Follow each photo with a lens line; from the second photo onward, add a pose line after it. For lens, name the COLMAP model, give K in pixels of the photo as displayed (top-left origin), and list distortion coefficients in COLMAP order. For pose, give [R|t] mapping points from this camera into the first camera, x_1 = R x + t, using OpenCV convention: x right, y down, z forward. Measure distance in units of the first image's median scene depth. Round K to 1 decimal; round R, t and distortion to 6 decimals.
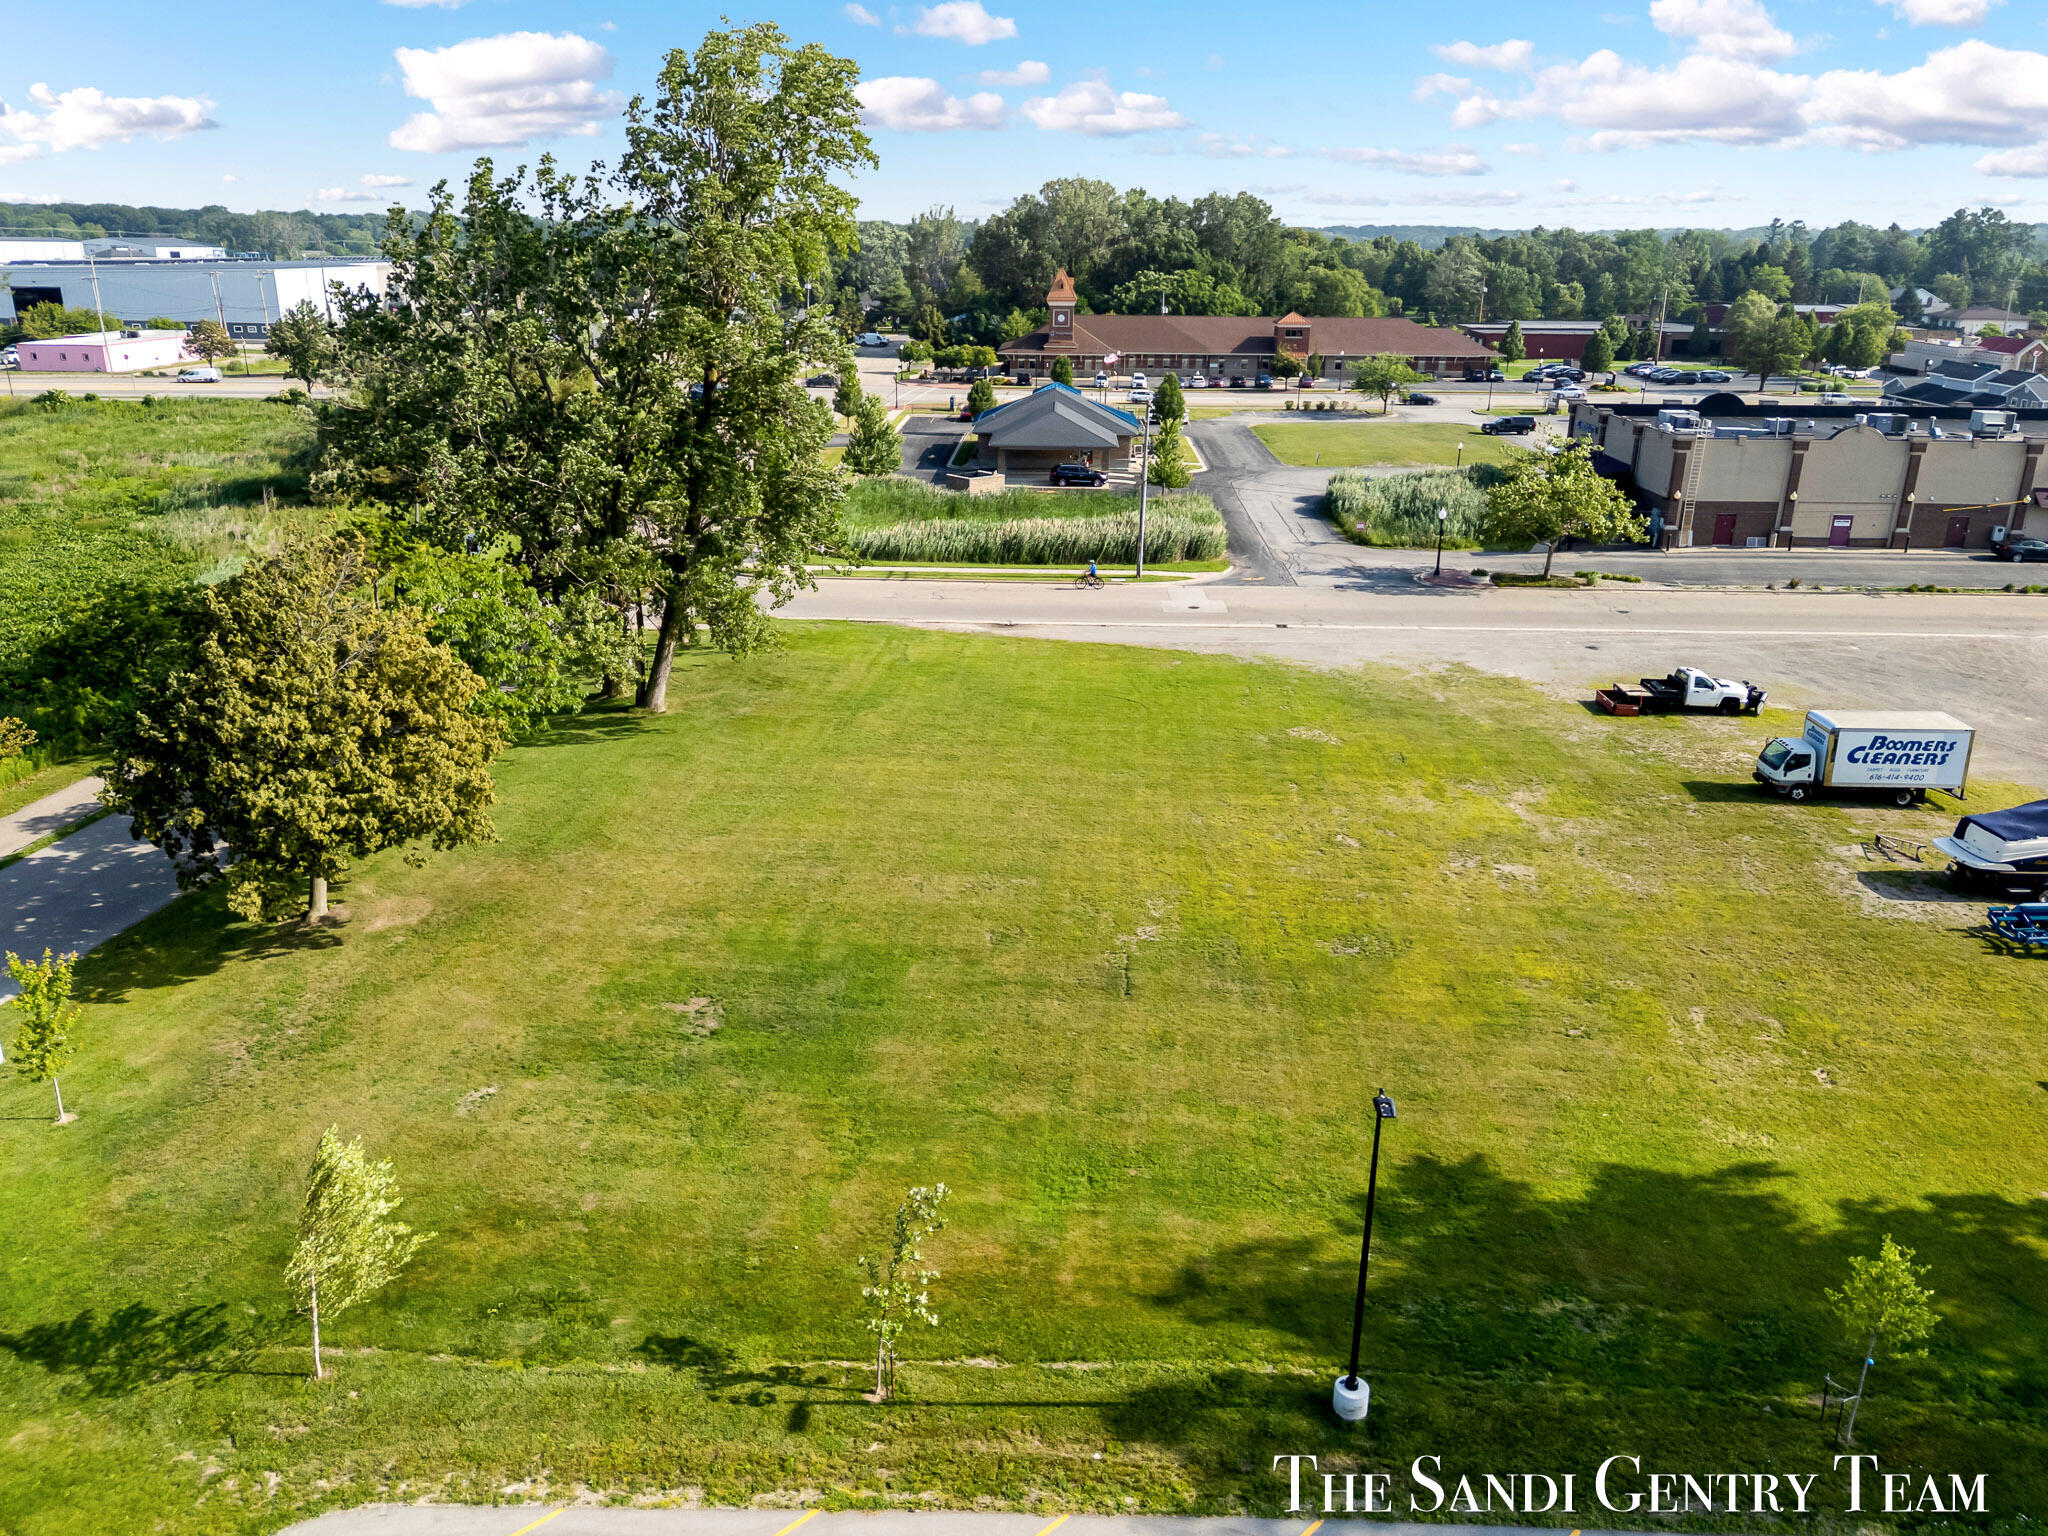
lens RADIAL K [[1509.3, 0, 1022.9], [0, 1509.3, 778.0], [0, 0, 1]] dist [0.078717, -0.083914]
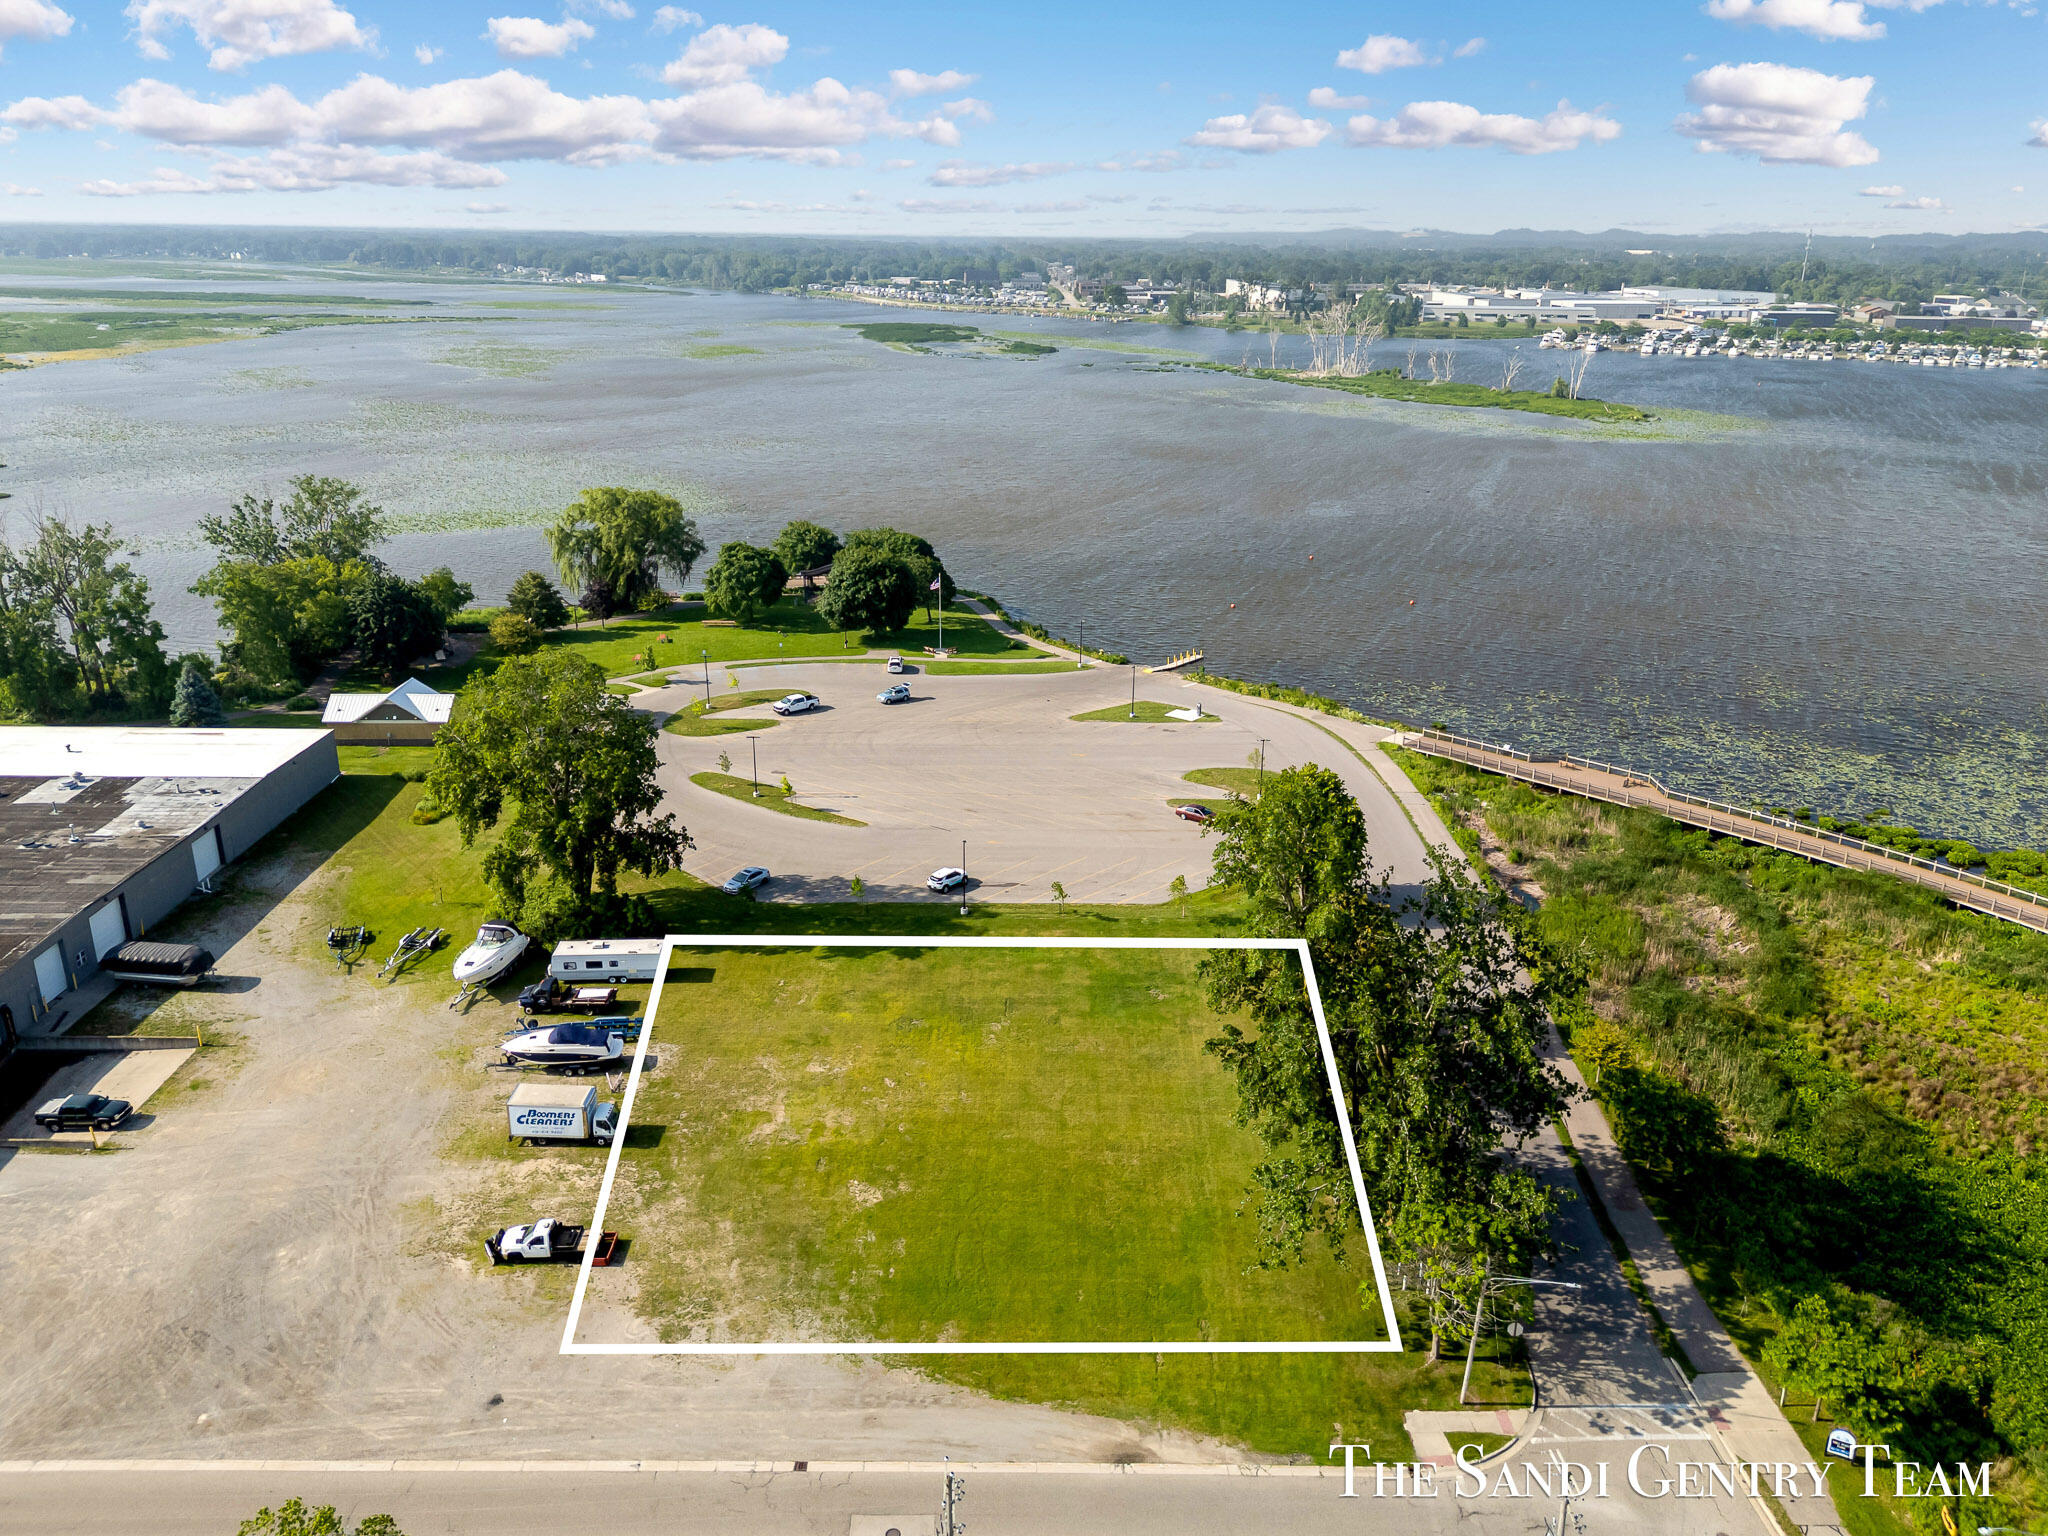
lens RADIAL K [[1509.3, 0, 1022.9], [0, 1509.3, 778.0], [0, 0, 1]] dist [0.078717, -0.083914]
pose [[-0.998395, -0.002325, -0.056591, 0.087516], [-0.037647, 0.773729, 0.632397, -0.851889], [0.042316, 0.633512, -0.772575, 1.286208]]
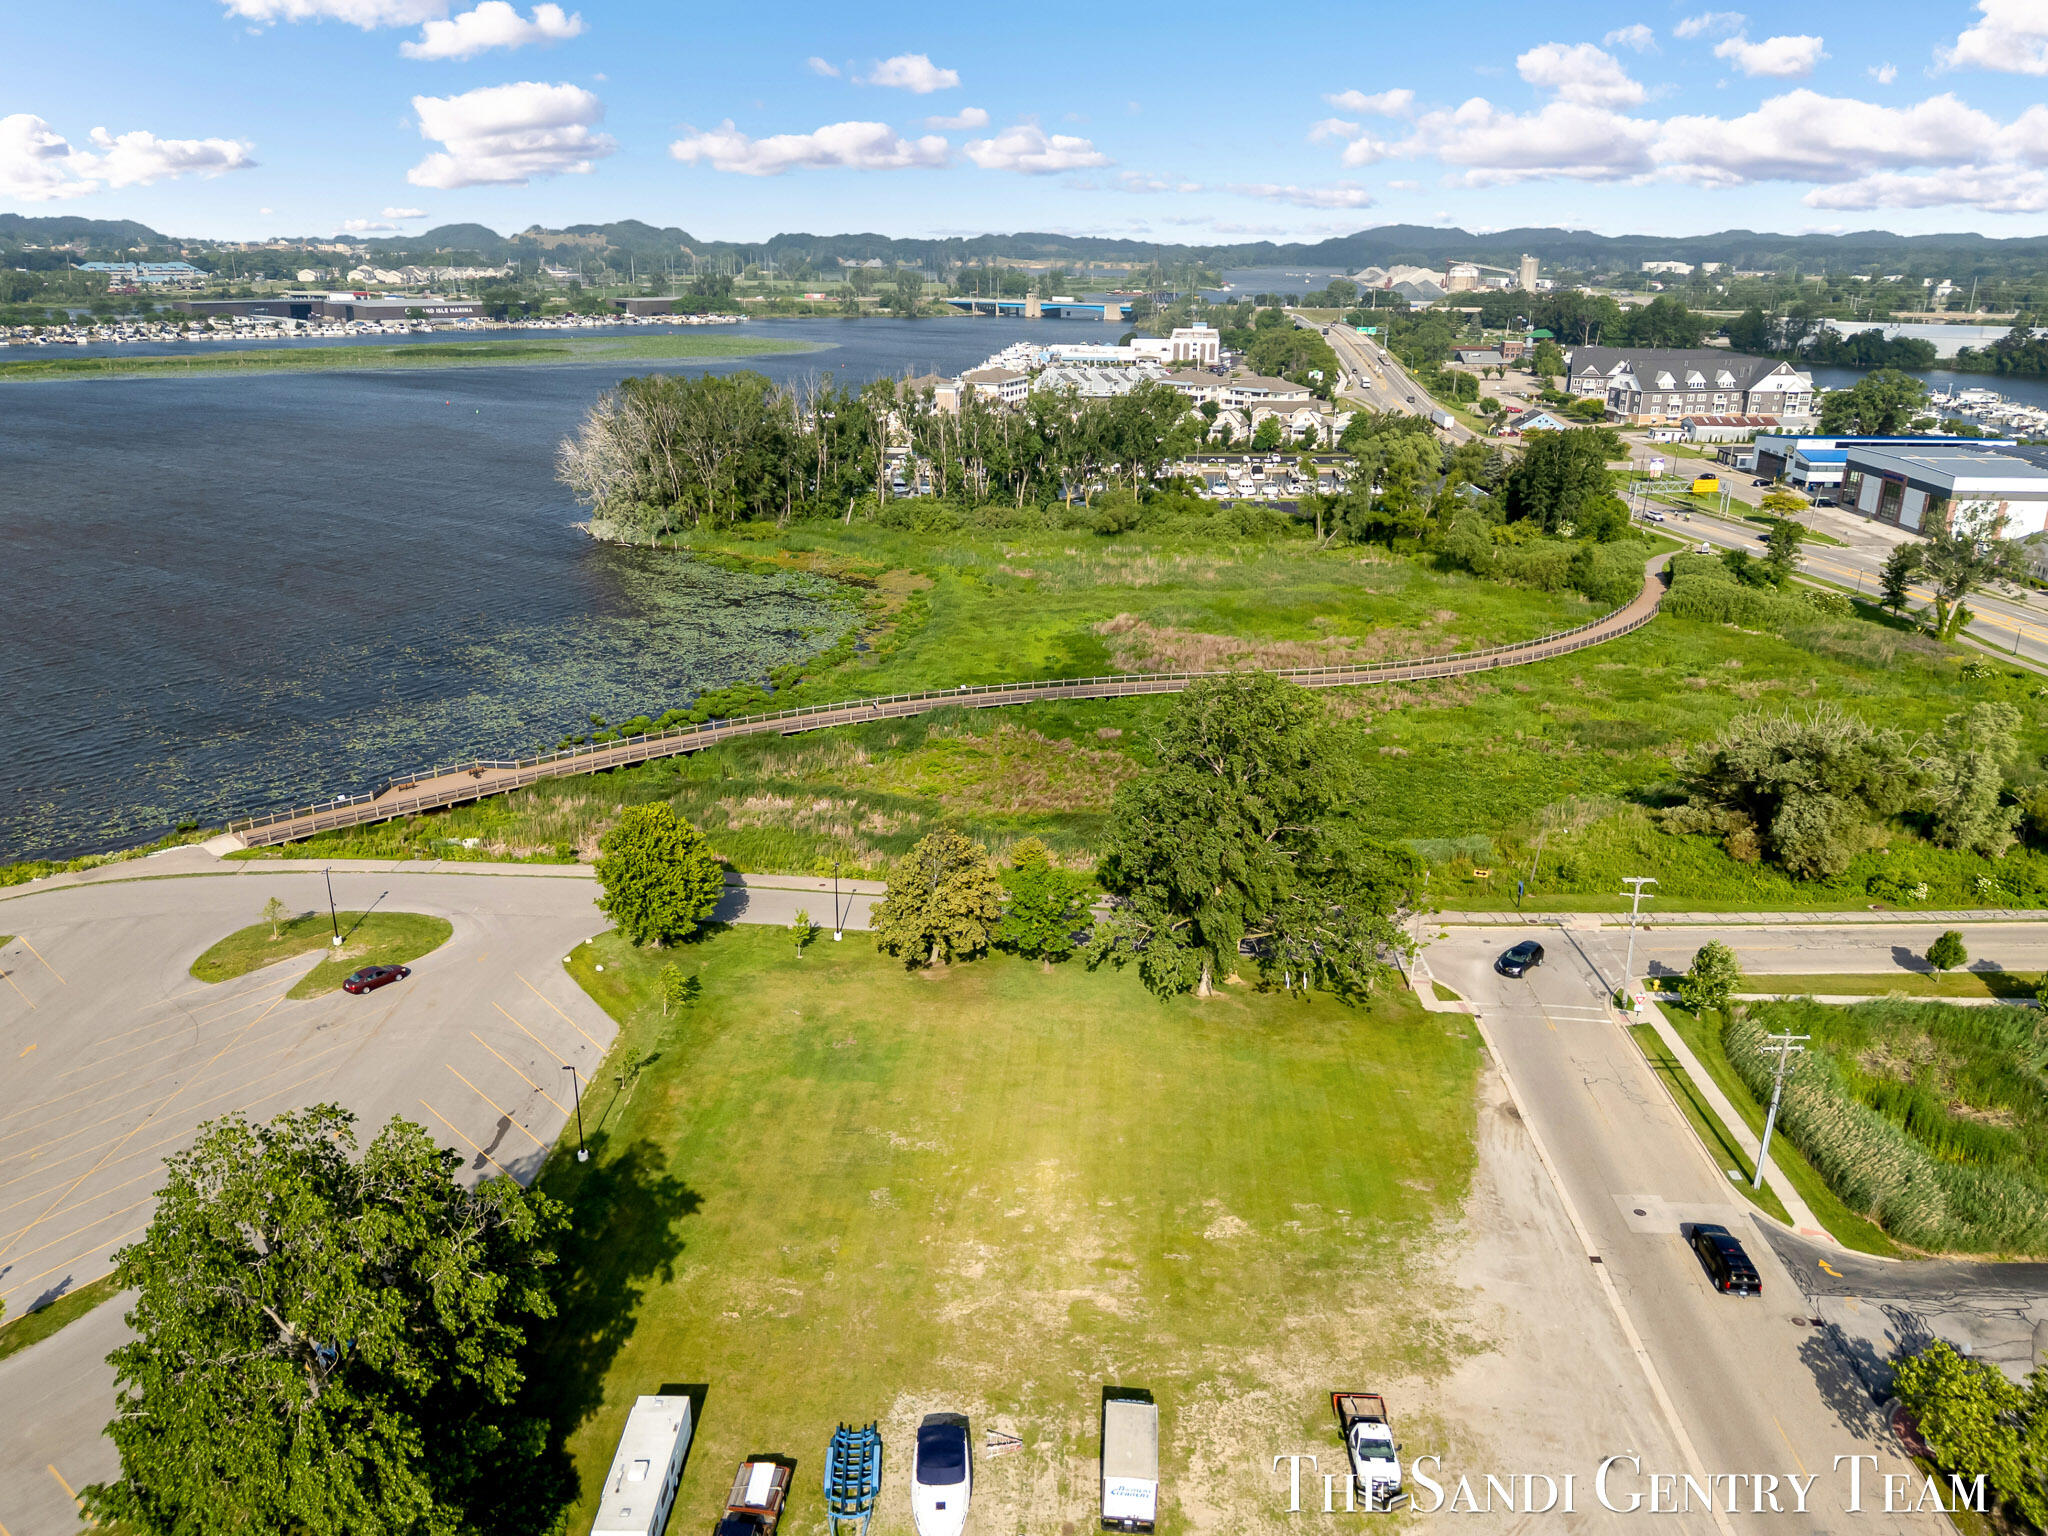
lens RADIAL K [[1509.3, 0, 1022.9], [0, 1509.3, 778.0], [0, 0, 1]] dist [0.078717, -0.083914]
pose [[-0.003161, 0.326752, -0.945105, 0.946866], [-0.343055, 0.887401, 0.307949, -0.522016], [0.939310, 0.325197, 0.109288, 0.376696]]
